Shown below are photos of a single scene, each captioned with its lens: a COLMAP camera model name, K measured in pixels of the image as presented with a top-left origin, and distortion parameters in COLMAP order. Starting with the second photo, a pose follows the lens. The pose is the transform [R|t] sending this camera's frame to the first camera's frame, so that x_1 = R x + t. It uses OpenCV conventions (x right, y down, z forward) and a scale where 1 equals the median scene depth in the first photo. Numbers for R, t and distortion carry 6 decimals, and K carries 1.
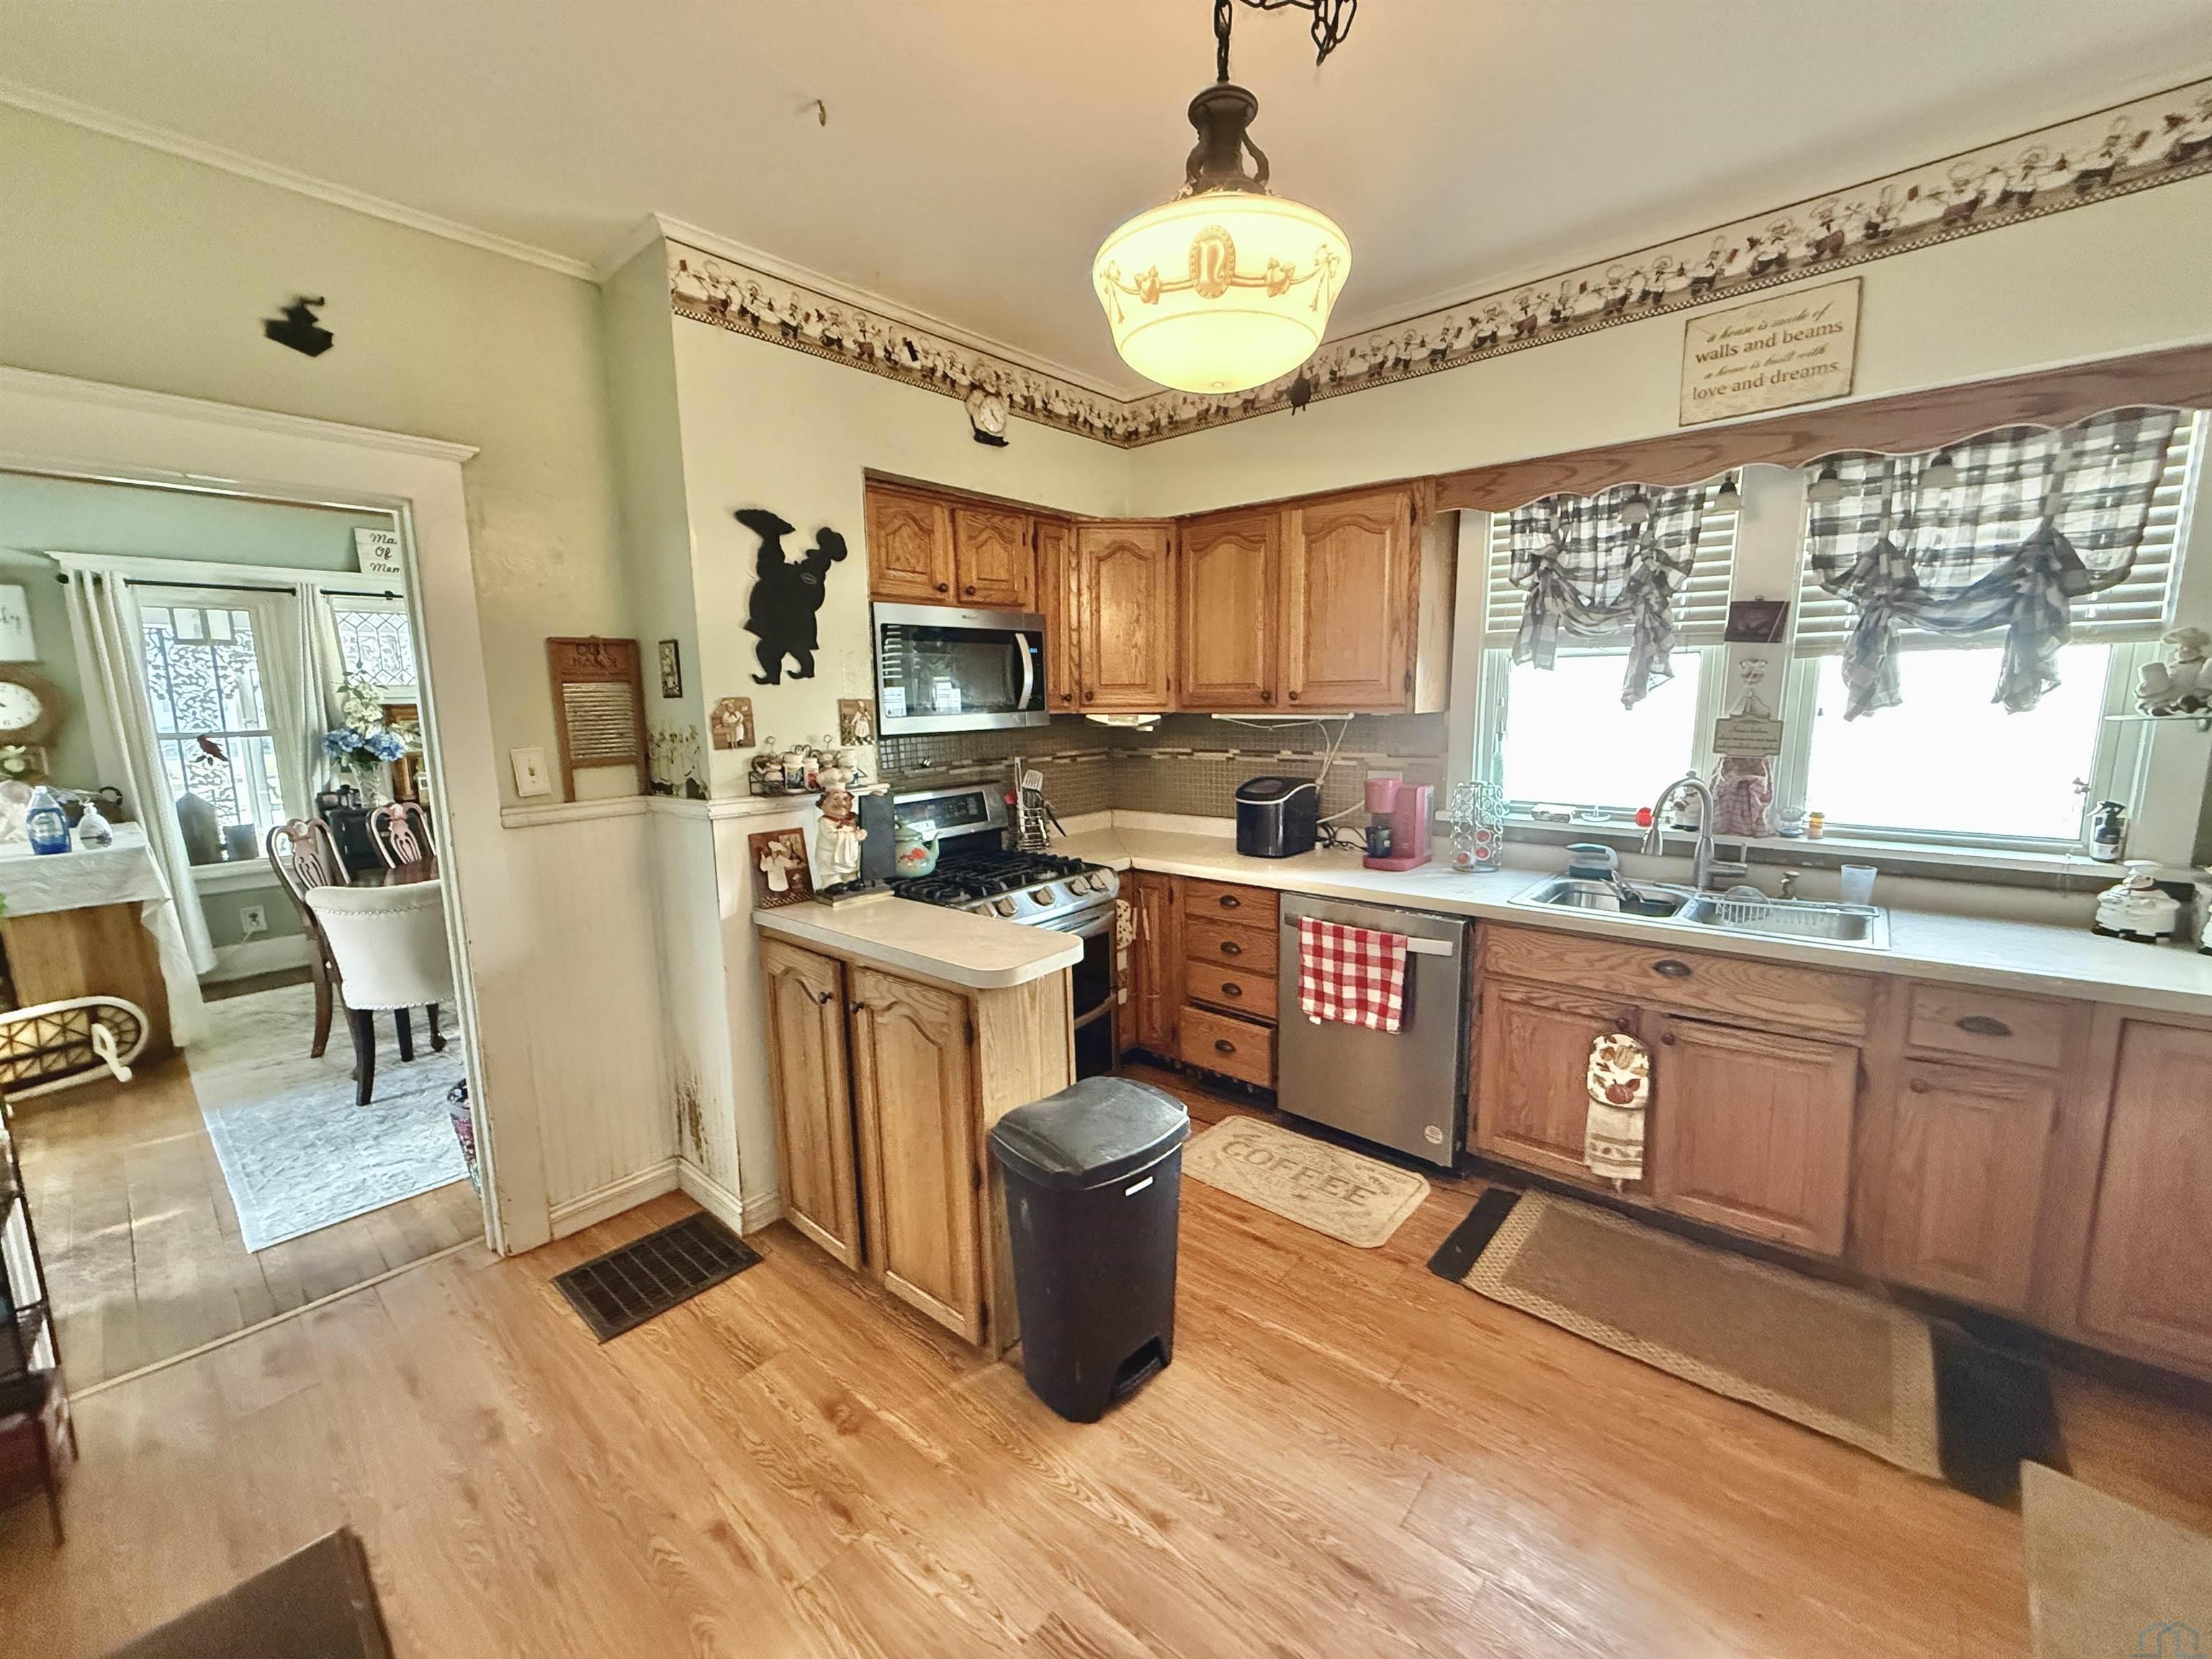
lens RADIAL K [[885.3, 0, 1096.7], [0, 885.3, 829.3], [0, 0, 1]] dist [0.002378, 0.000724]
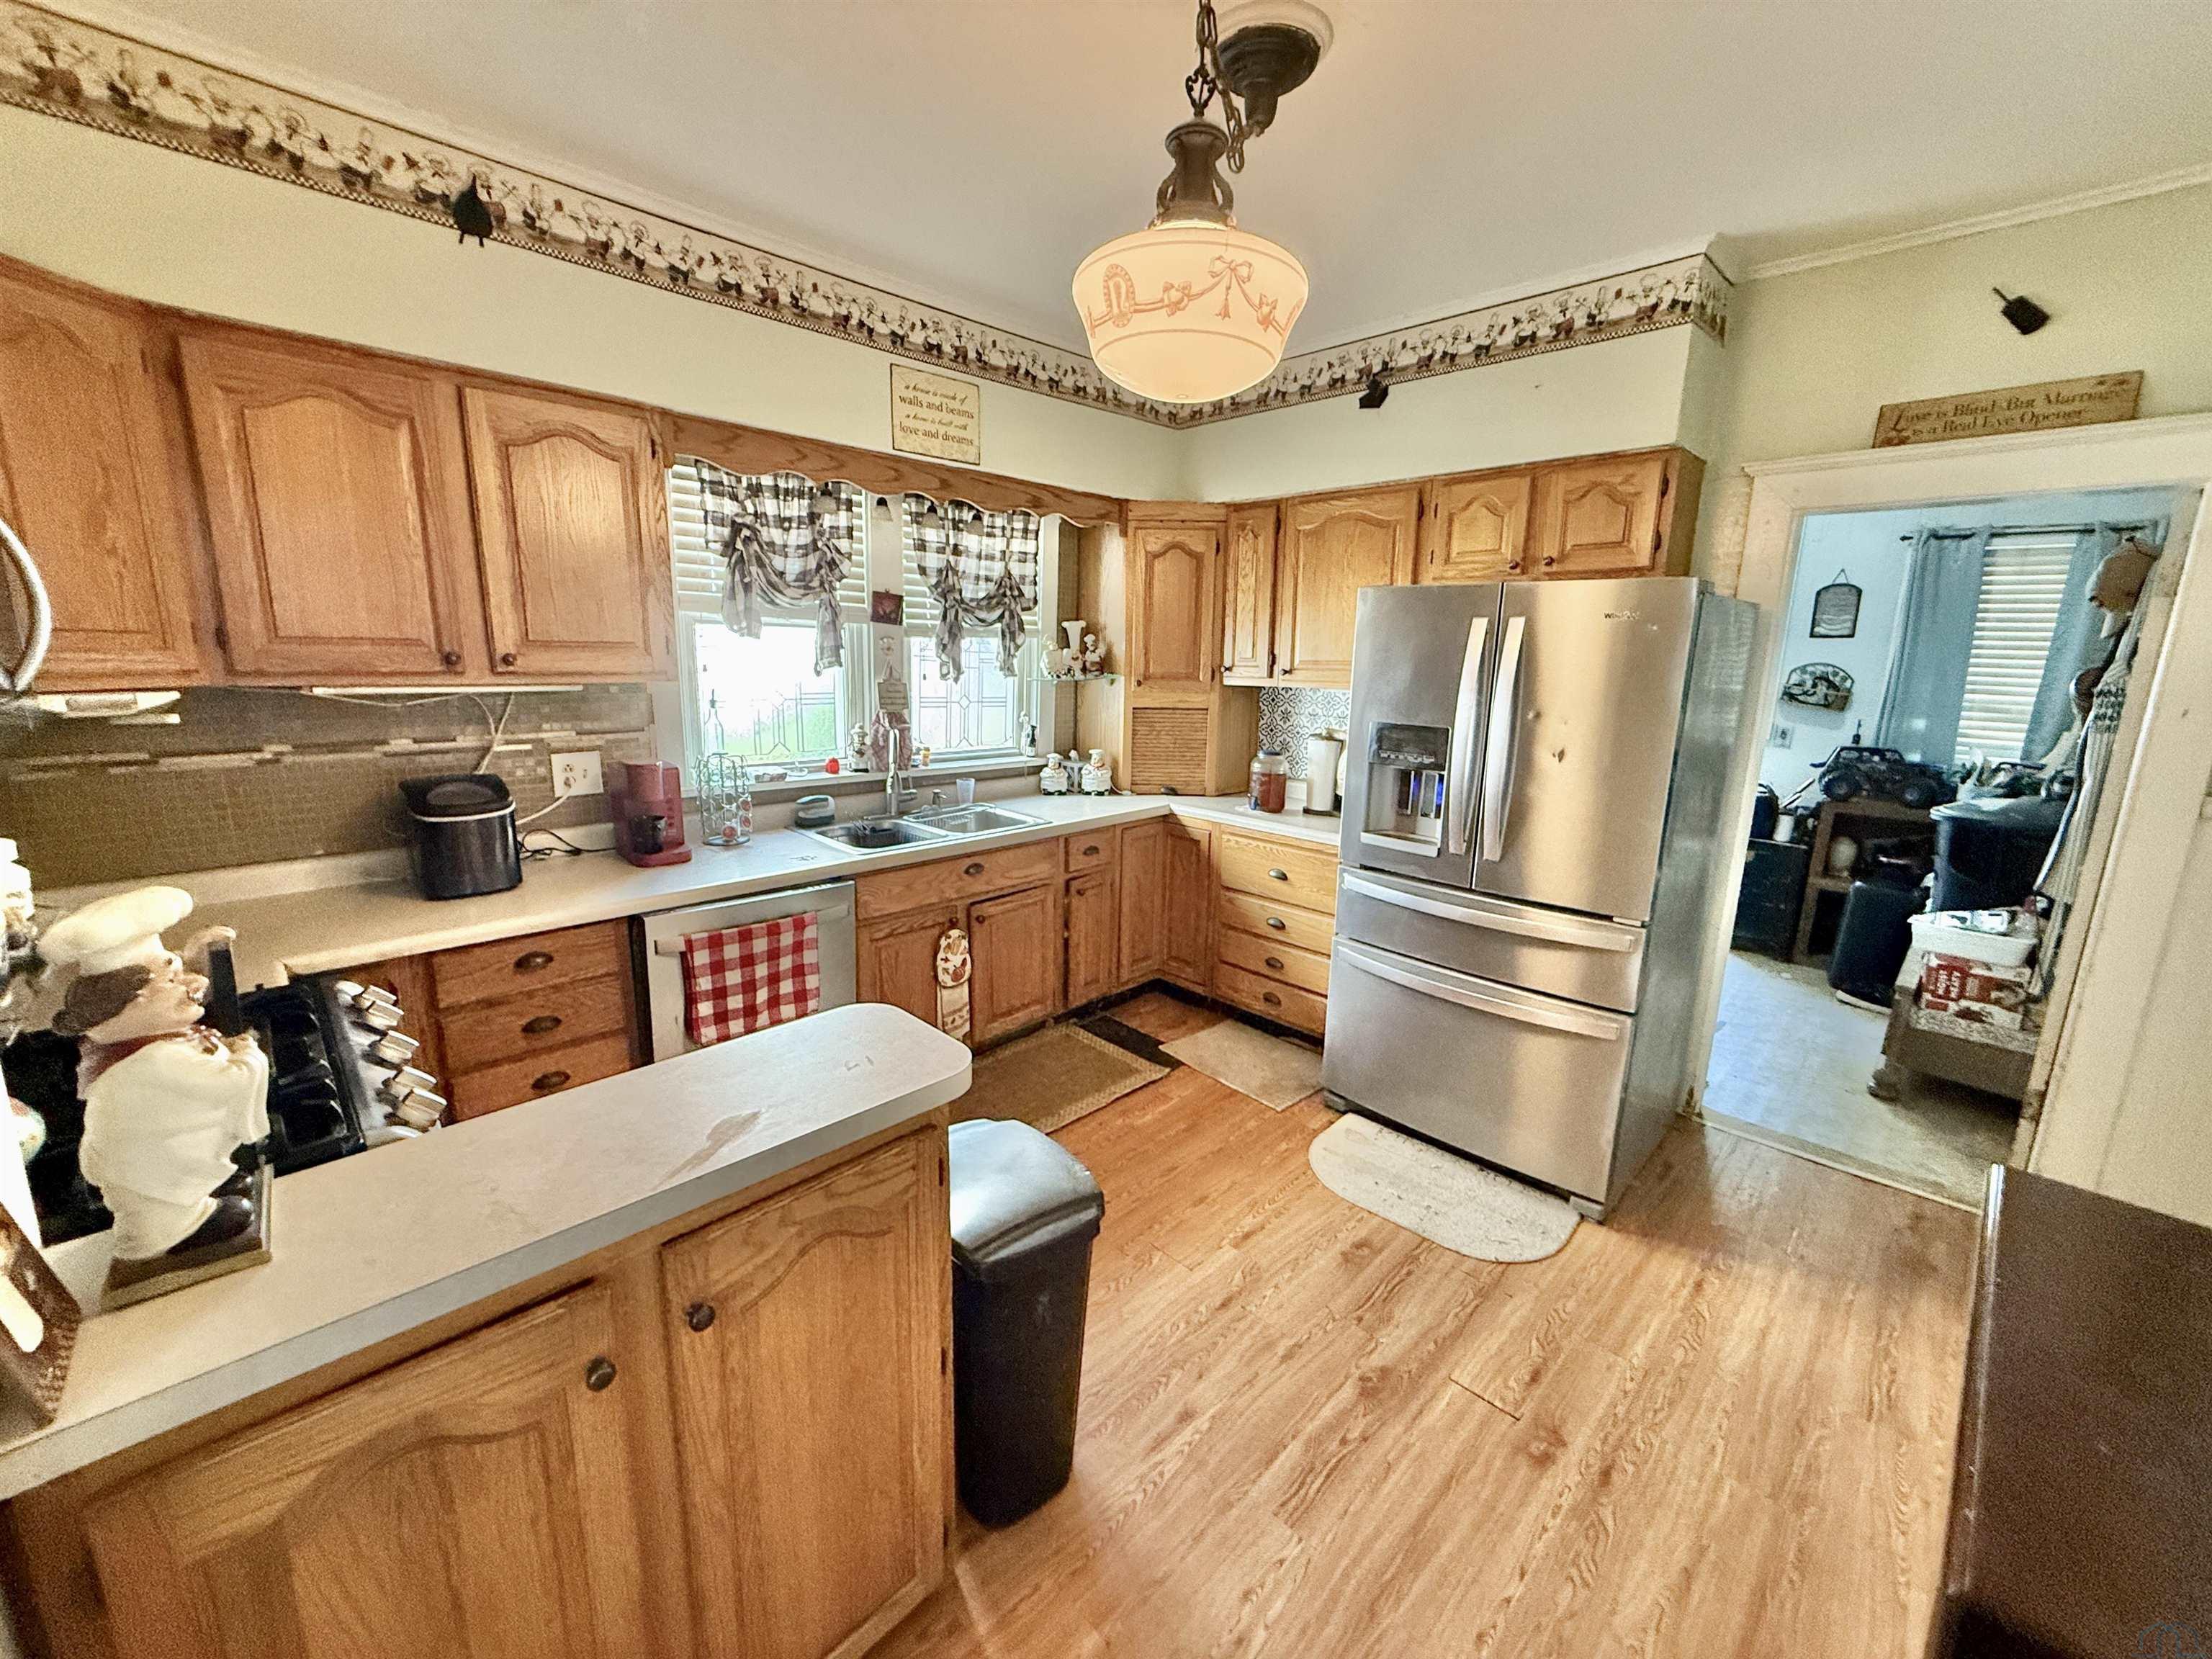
lens RADIAL K [[885.3, 0, 1105.2], [0, 885.3, 827.5], [0, 0, 1]] dist [0.002378, 0.000724]
pose [[0.068660, -0.183373, 0.980643, -0.600247], [0.125085, 0.976788, 0.173894, -0.106041], [-0.989767, 0.110724, 0.090004, 0.609838]]
